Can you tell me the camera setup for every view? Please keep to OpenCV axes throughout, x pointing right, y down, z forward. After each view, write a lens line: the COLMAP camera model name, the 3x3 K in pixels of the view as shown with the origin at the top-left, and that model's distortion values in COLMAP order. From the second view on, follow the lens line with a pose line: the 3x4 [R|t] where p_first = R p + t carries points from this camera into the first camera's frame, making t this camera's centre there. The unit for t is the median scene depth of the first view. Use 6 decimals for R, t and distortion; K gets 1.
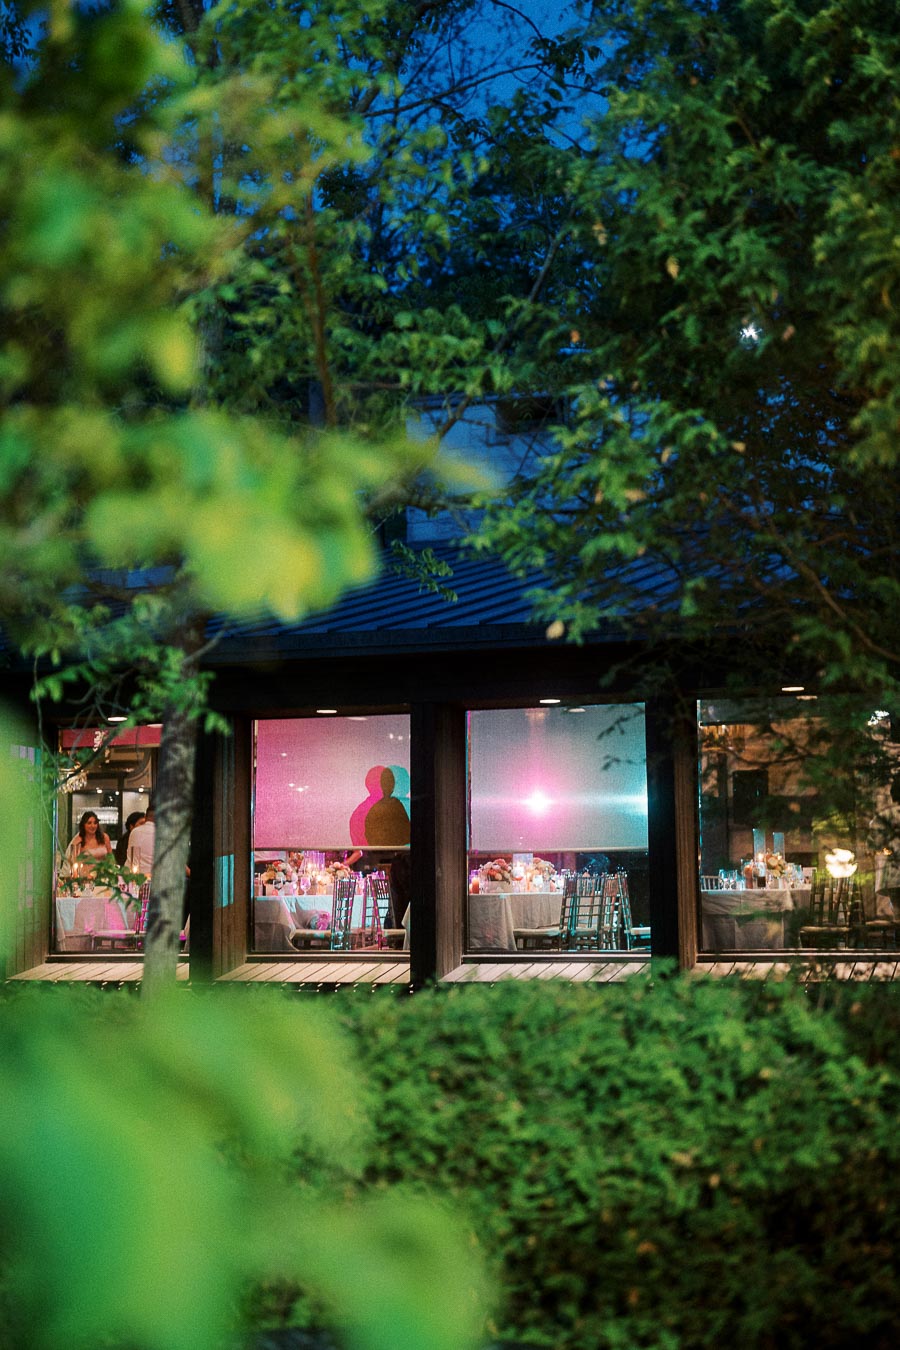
lens RADIAL K [[1942.9, 0, 449.6], [0, 1942.9, 675.1], [0, 0, 1]] dist [0.007213, 0.000000]
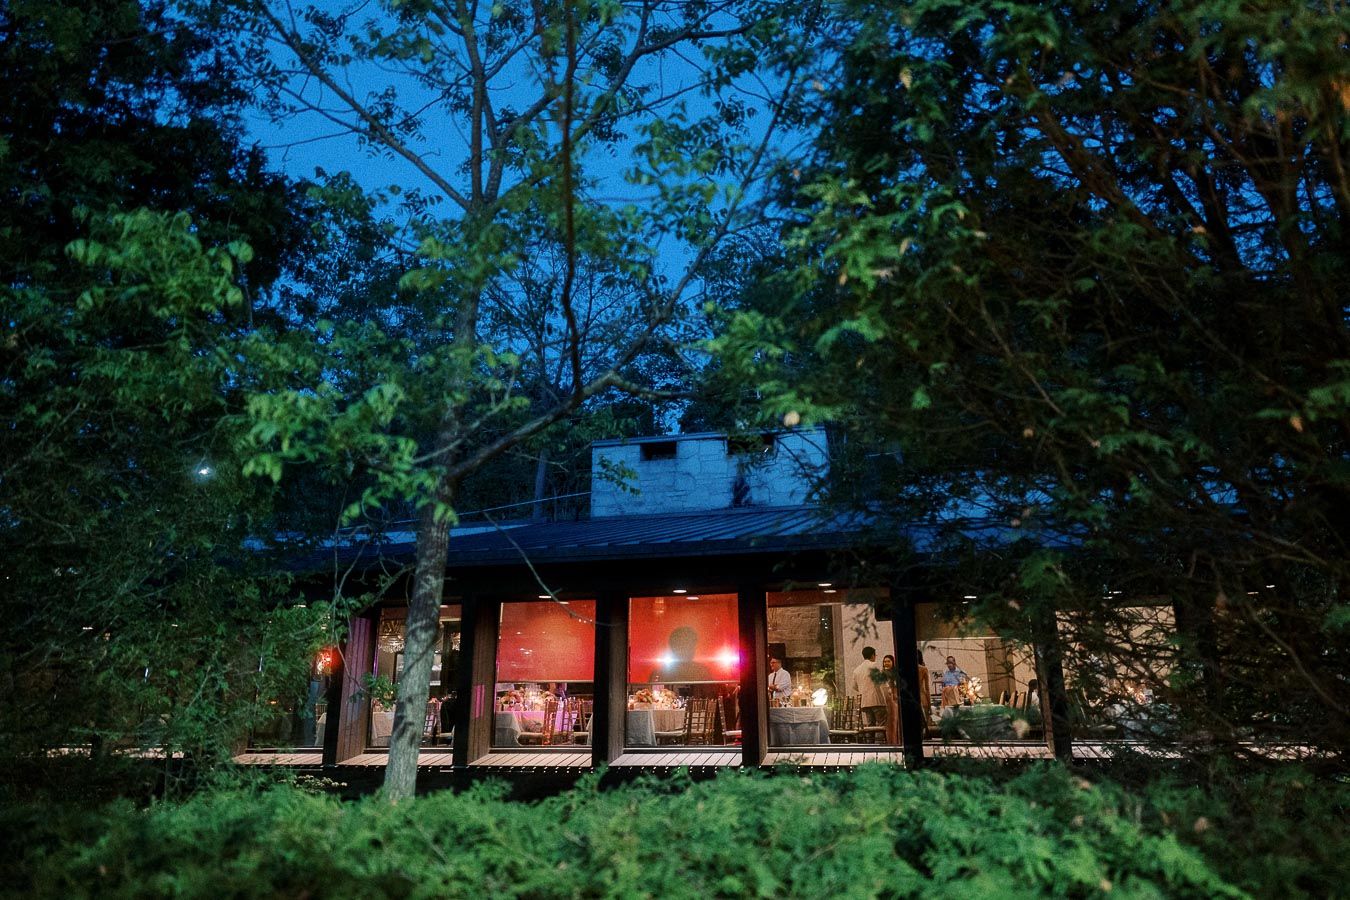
lens RADIAL K [[908.2, 0, 690.7], [0, 908.2, 464.9], [0, 0, 1]] dist [-0.001966, 0.003071]
pose [[0.995168, 0.027213, 0.094337, -0.015749], [-0.012110, 0.987506, -0.157115, 0.028325], [-0.097434, 0.155213, 0.983064, 0.208883]]
